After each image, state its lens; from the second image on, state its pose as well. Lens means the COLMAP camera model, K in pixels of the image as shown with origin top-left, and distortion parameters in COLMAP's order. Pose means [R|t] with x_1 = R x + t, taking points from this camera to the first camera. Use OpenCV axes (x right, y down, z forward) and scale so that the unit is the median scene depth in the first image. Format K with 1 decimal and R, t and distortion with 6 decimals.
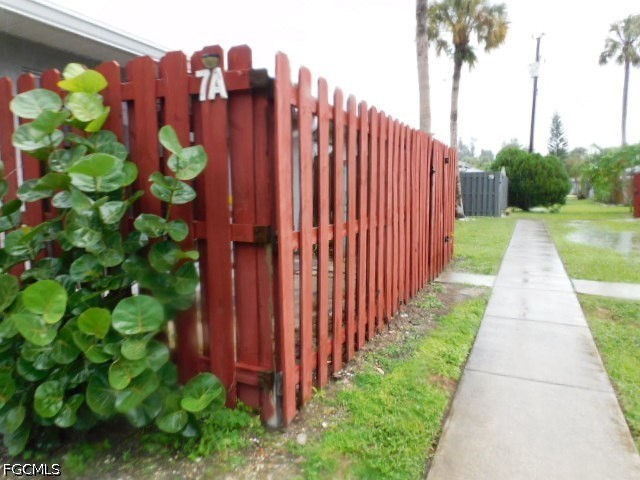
lens RADIAL K [[451.7, 0, 322.2], [0, 451.7, 239.8], [0, 0, 1]] dist [-0.013785, 0.001347]
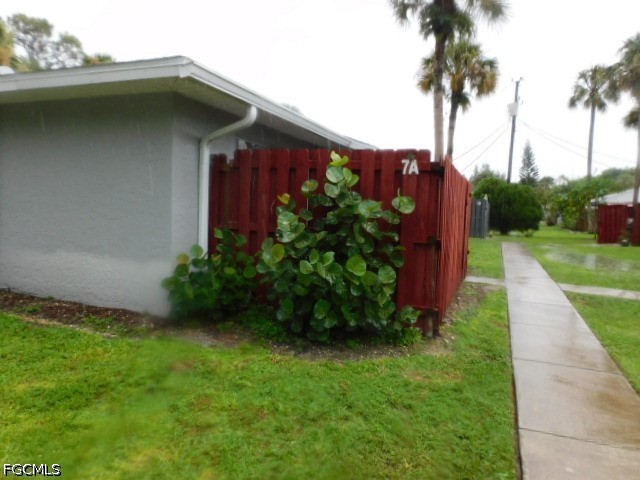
lens RADIAL K [[451.7, 0, 317.3], [0, 451.7, 239.5], [0, 0, 1]] dist [-0.013785, 0.001347]
pose [[0.998000, 0.036727, 0.051457, -0.070180], [-0.034802, 0.998678, -0.037821, 0.007625], [-0.052778, 0.035955, 0.997959, -0.095610]]
